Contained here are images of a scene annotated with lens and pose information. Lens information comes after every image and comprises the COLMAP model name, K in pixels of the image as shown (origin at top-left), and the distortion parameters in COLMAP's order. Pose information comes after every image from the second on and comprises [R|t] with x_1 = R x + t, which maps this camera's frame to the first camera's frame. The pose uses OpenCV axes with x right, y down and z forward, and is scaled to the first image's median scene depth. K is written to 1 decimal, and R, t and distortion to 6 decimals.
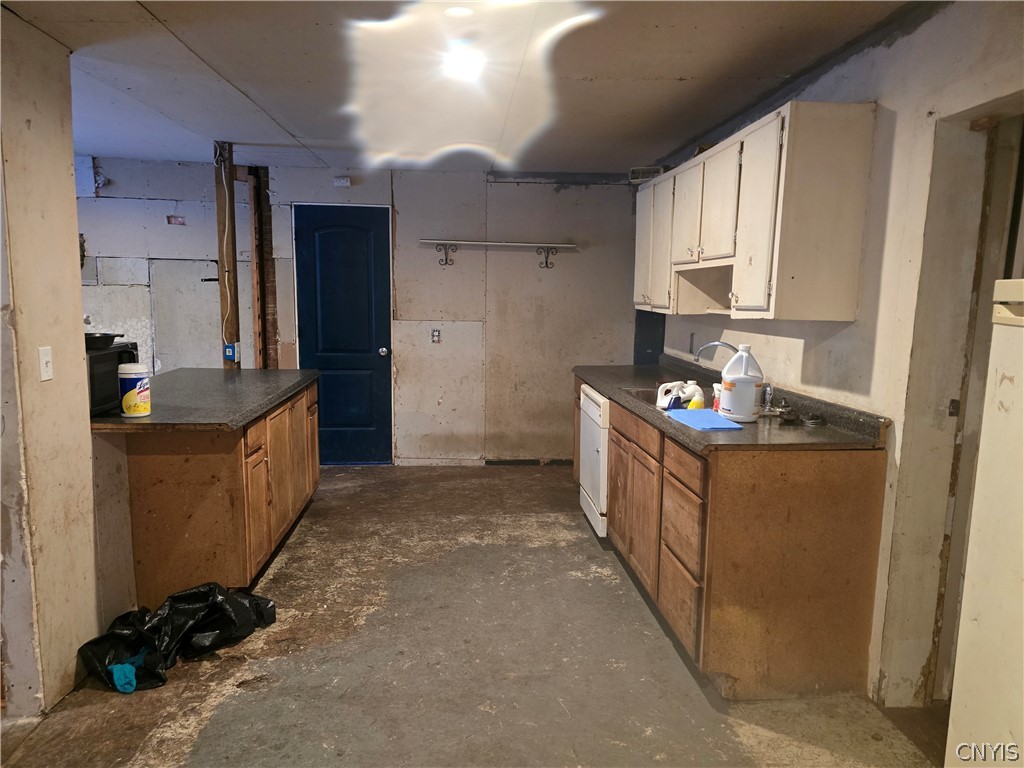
lens RADIAL K [[701.1, 0, 507.4], [0, 701.1, 383.7], [0, 0, 1]] dist [0.041494, -0.001275]
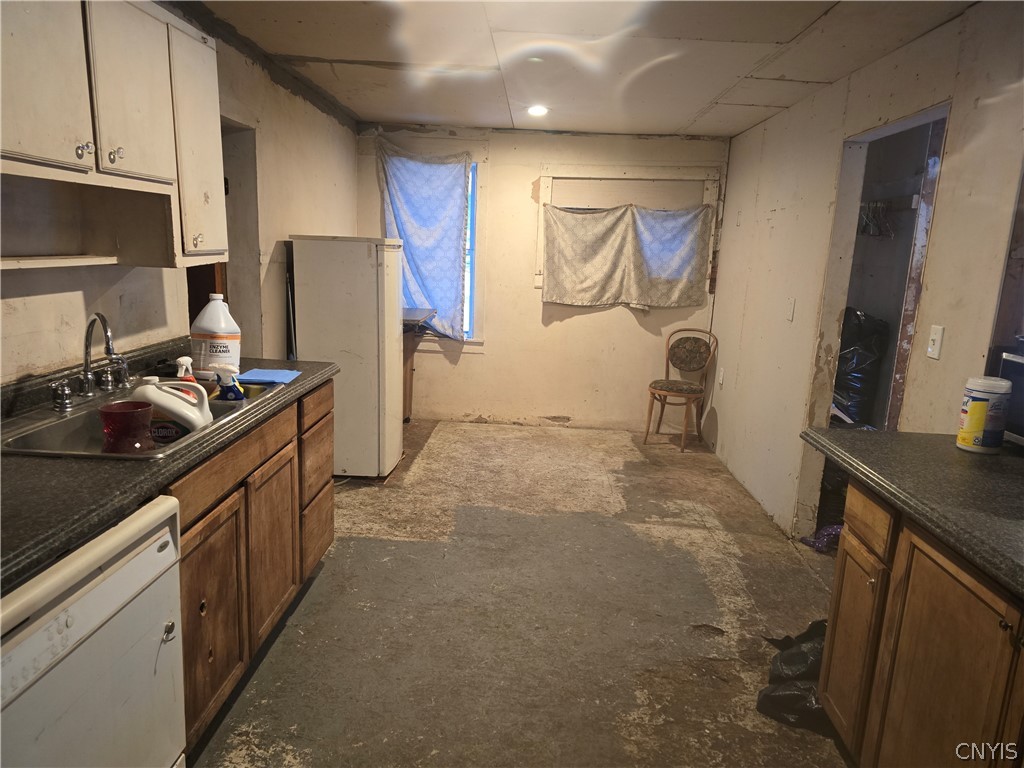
lens RADIAL K [[701.1, 0, 504.7], [0, 701.1, 388.5], [0, 0, 1]] dist [0.041494, -0.001275]
pose [[-0.990746, -0.074687, 0.113337, -0.130650], [-0.034001, 0.944939, 0.325475, -0.231987], [-0.131405, 0.318609, -0.938734, 1.721854]]
